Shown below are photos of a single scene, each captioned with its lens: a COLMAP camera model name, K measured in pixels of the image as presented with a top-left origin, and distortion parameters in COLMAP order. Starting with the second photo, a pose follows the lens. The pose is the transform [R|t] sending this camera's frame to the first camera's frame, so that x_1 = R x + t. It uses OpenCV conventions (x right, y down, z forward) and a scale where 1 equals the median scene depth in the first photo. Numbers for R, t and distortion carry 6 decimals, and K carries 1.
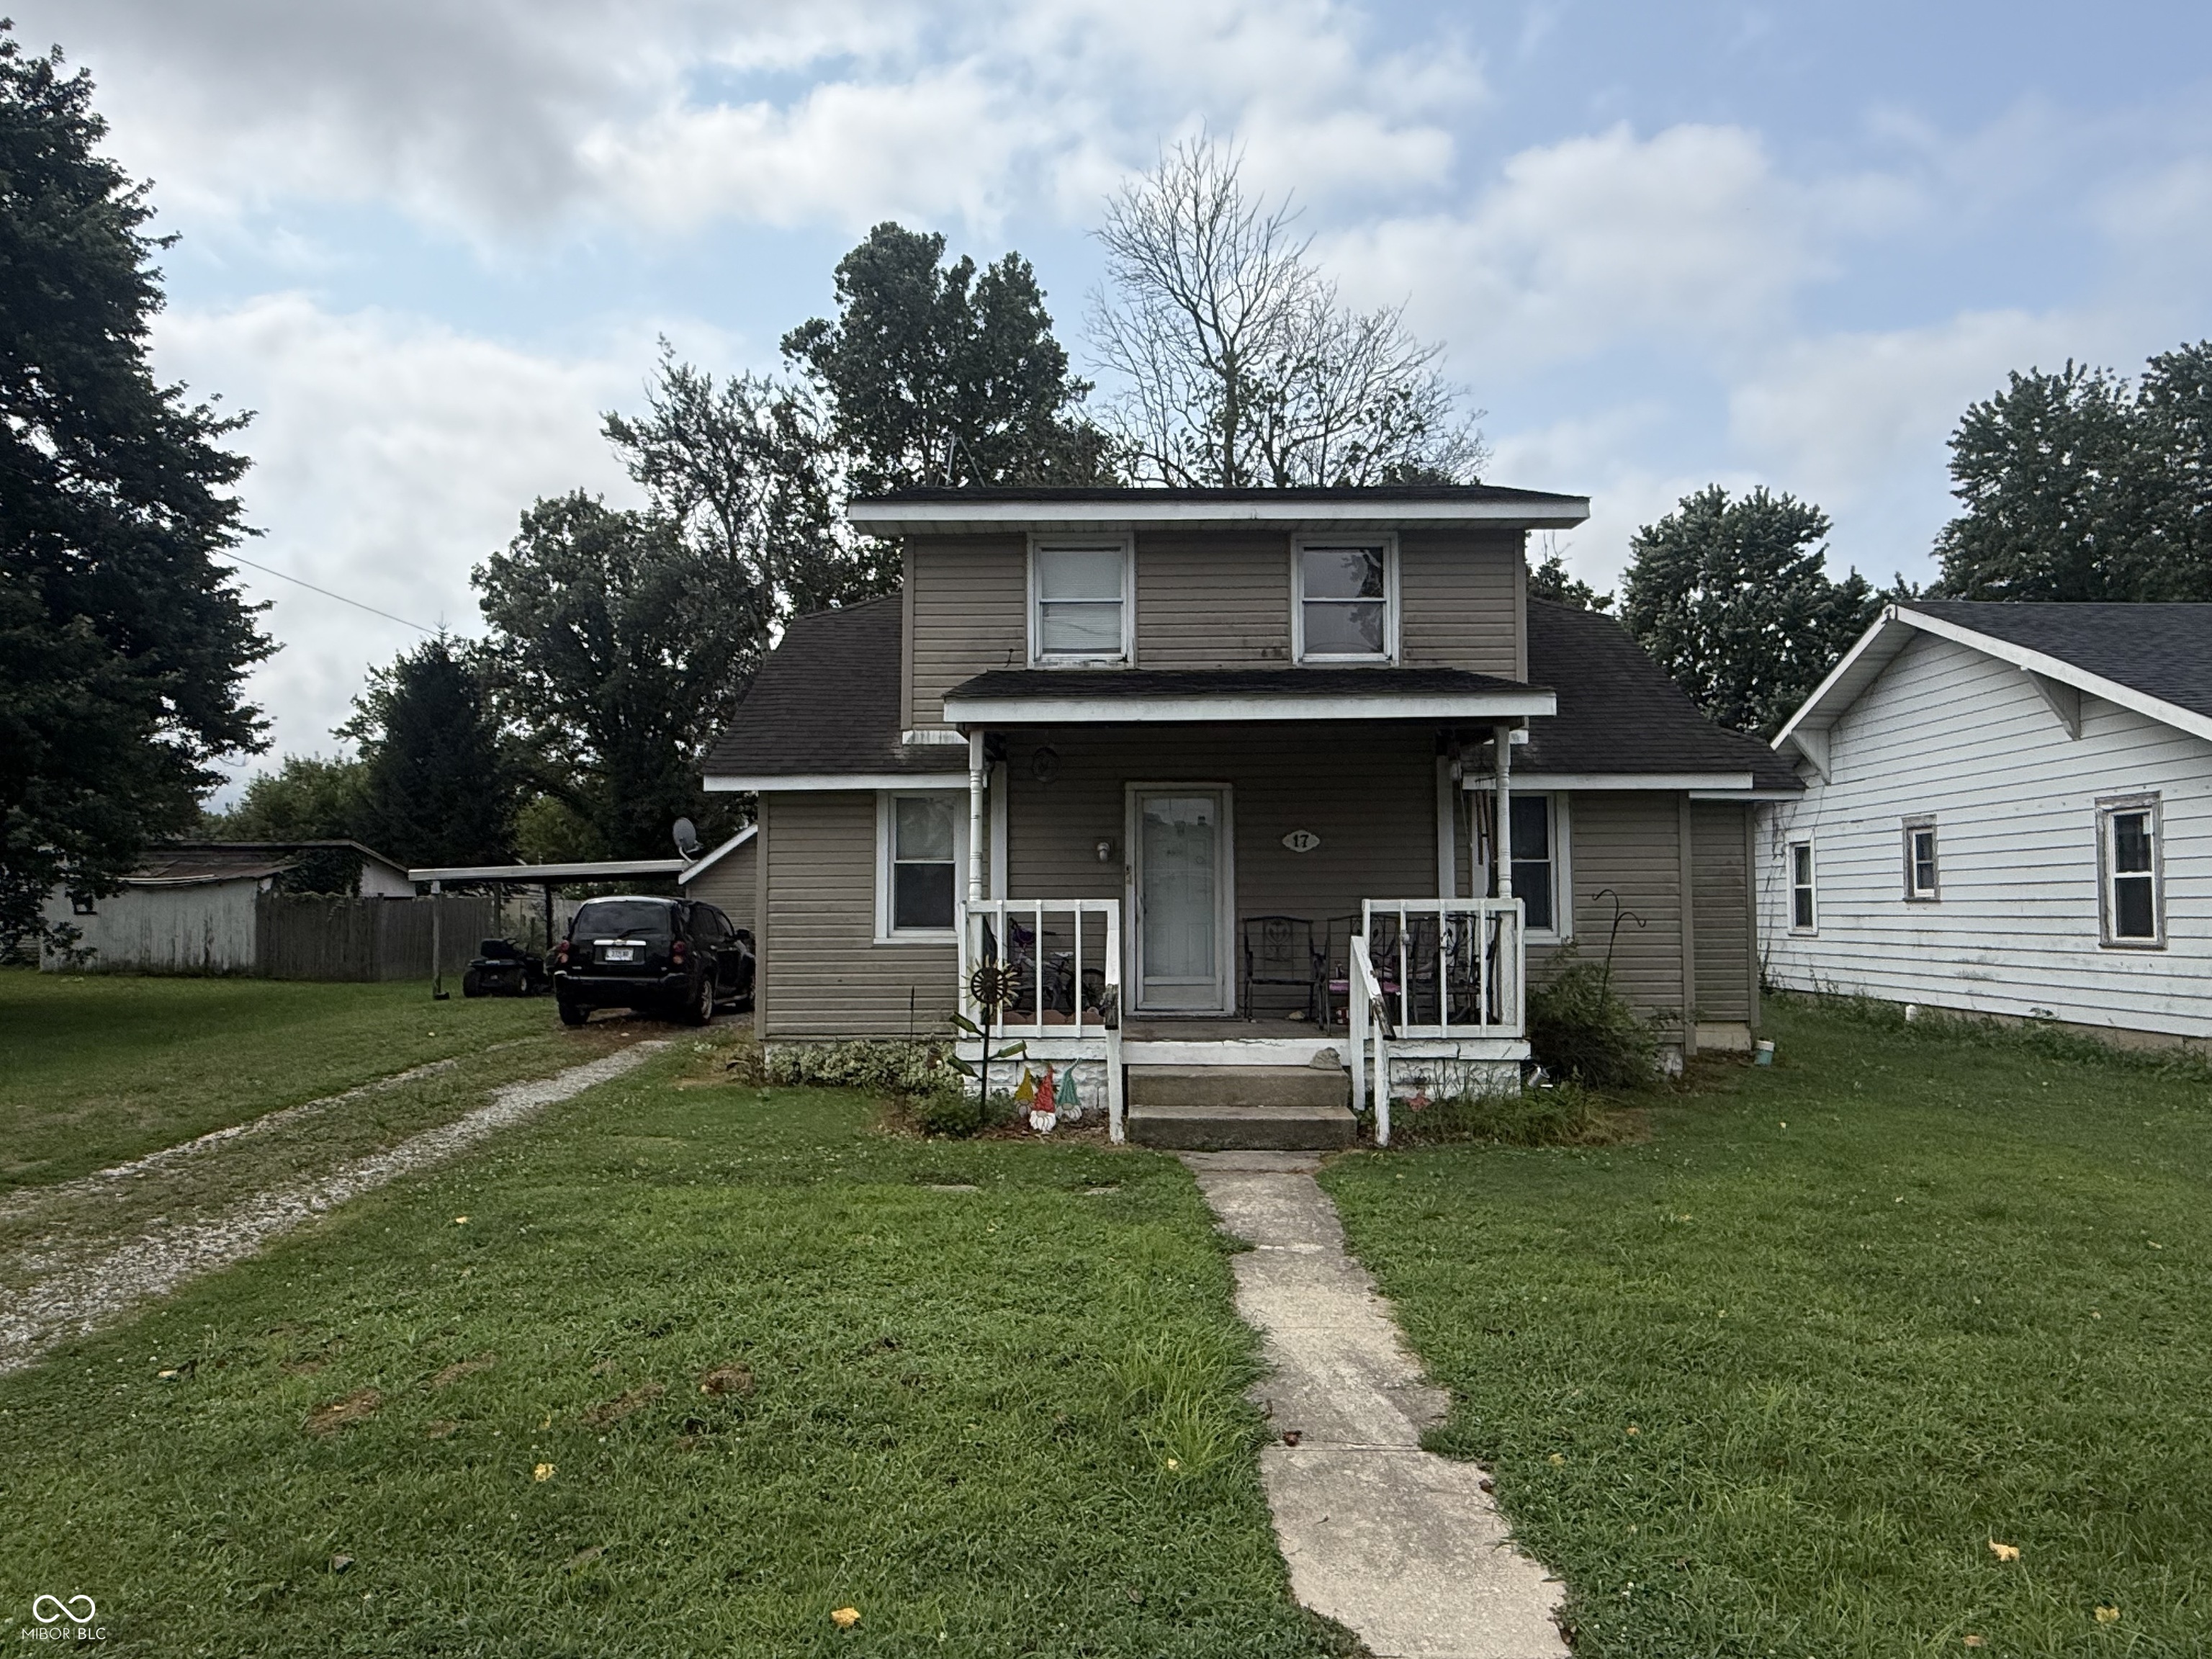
lens RADIAL K [[1361.8, 0, 1101.9], [0, 1361.8, 841.4], [0, 0, 1]] dist [-0.003793, 0.010977]
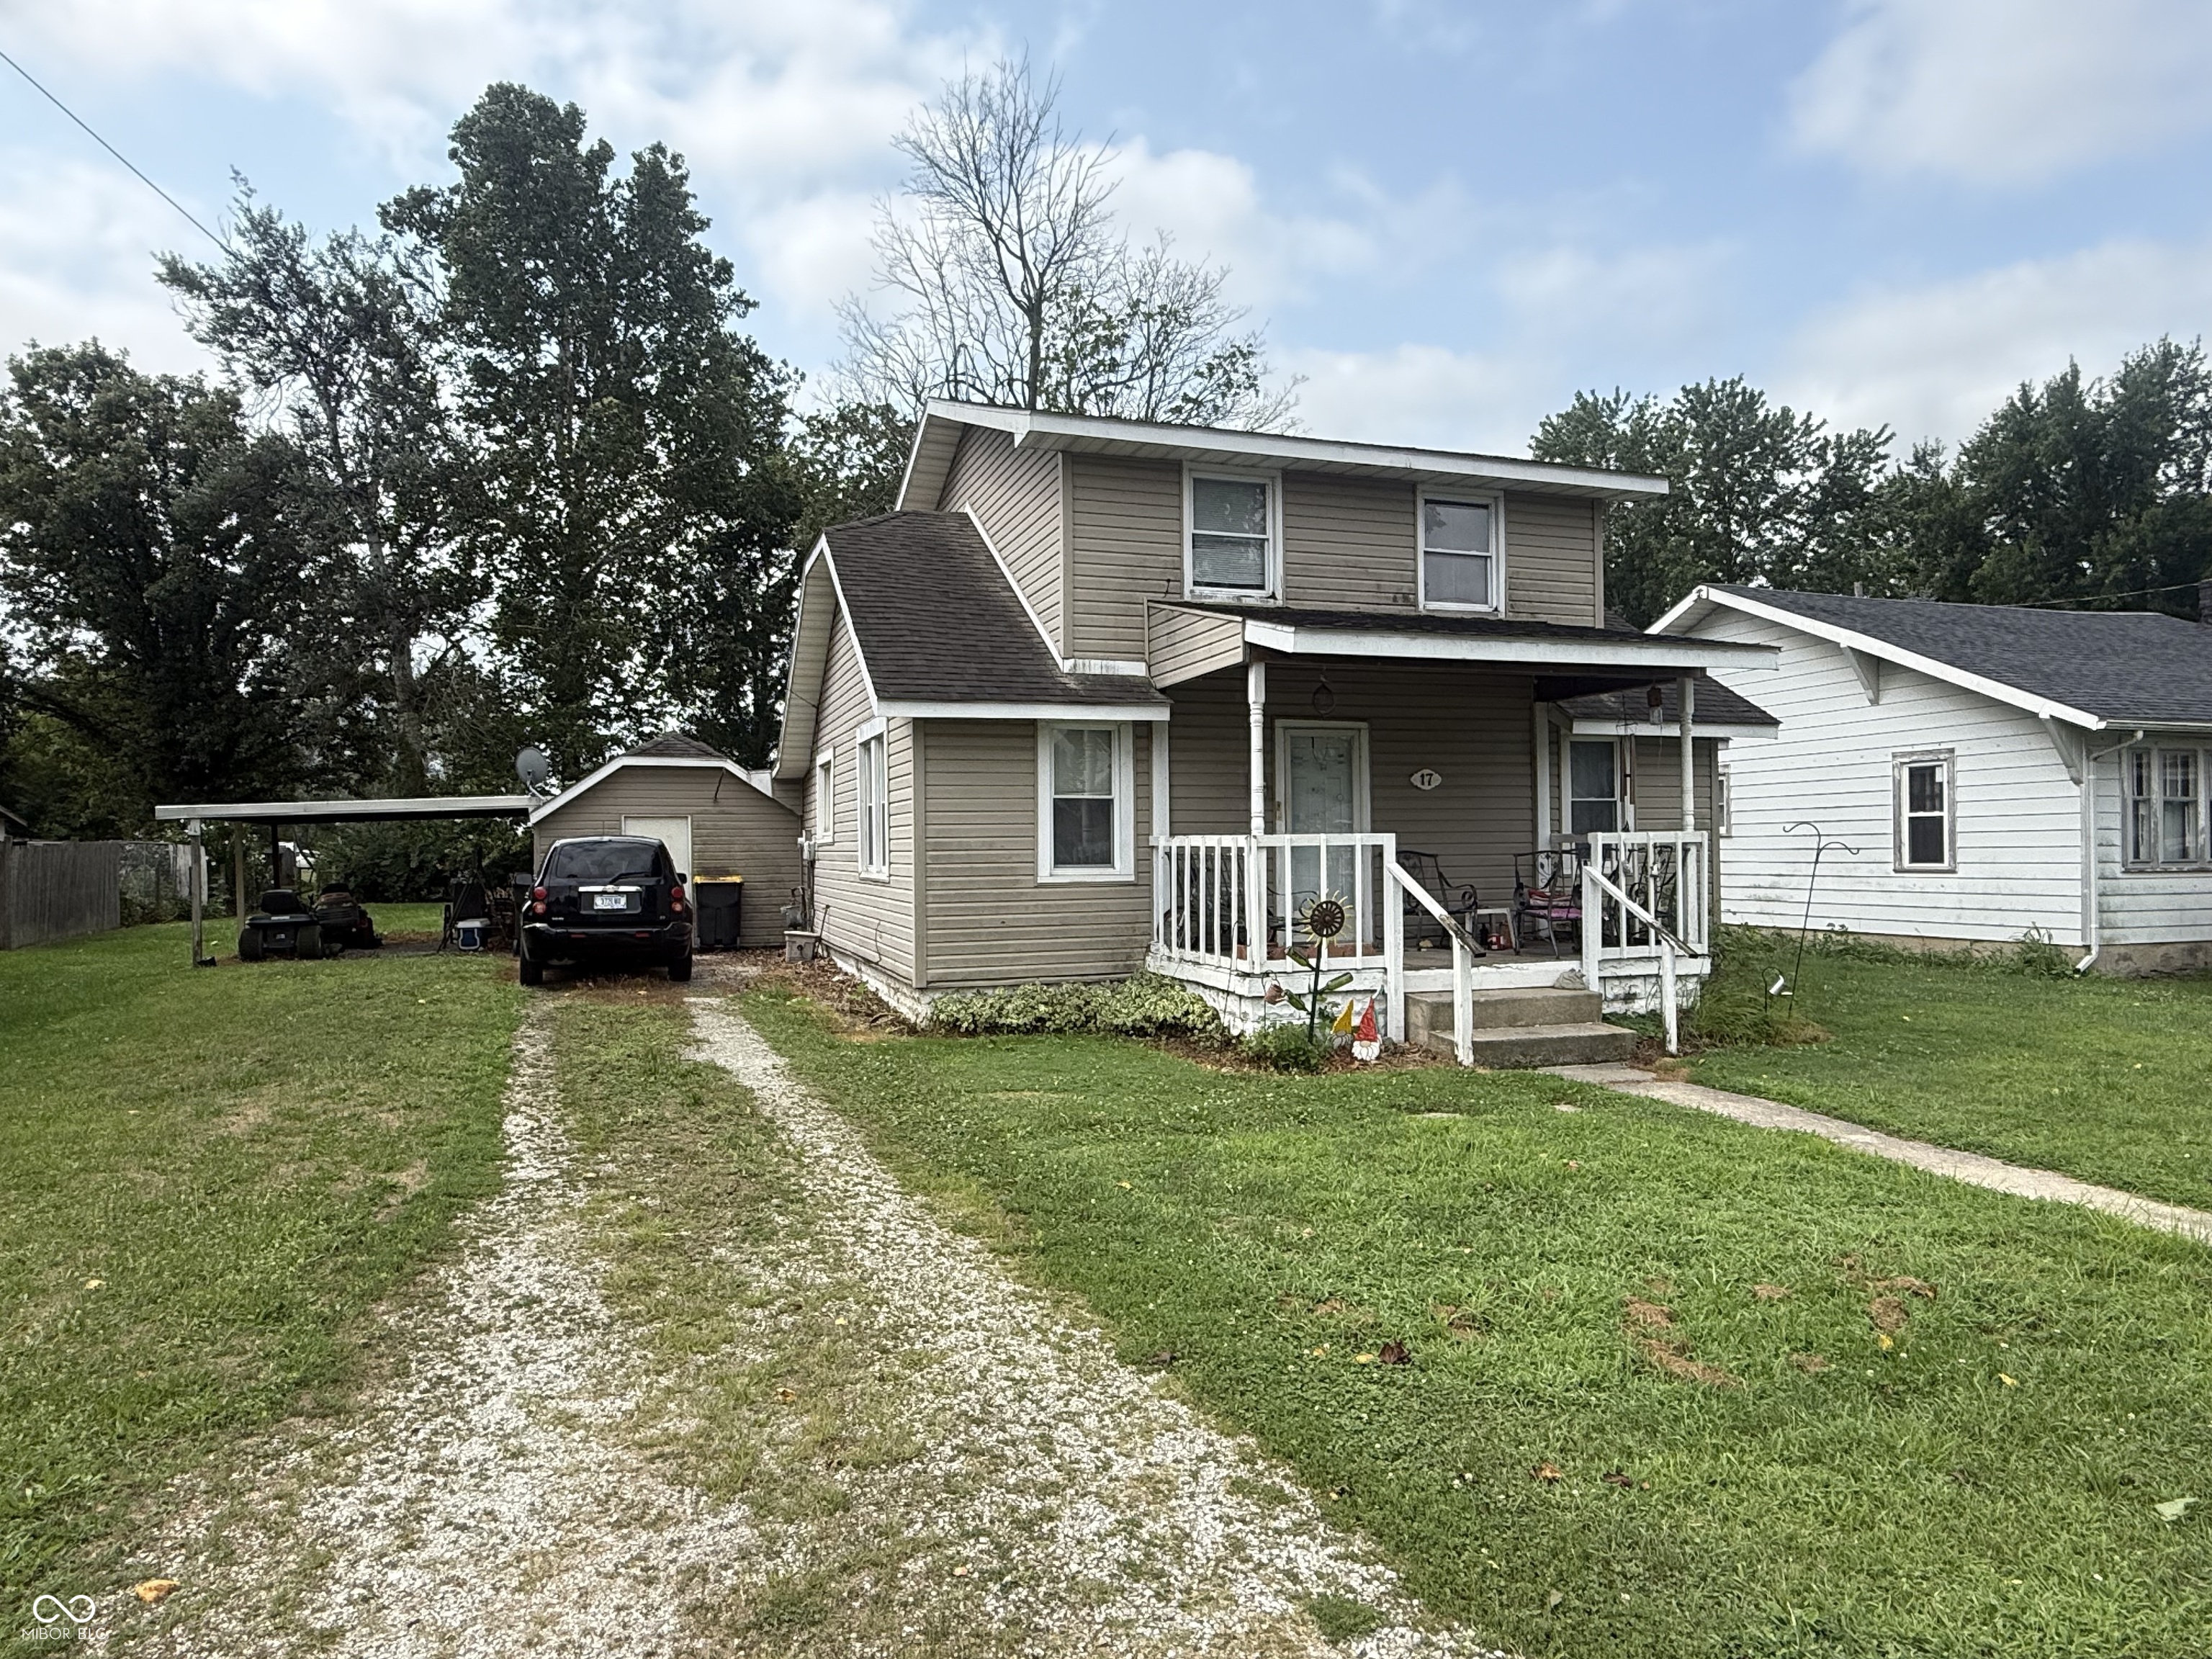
lens RADIAL K [[1361.8, 0, 1105.2], [0, 1361.8, 821.4], [0, 0, 1]] dist [-0.003793, 0.010977]
pose [[0.938792, 0.000575, 0.344484, -0.376943], [-0.009478, 0.999663, 0.024161, 0.007762], [-0.344354, -0.025947, 0.938481, 0.078780]]
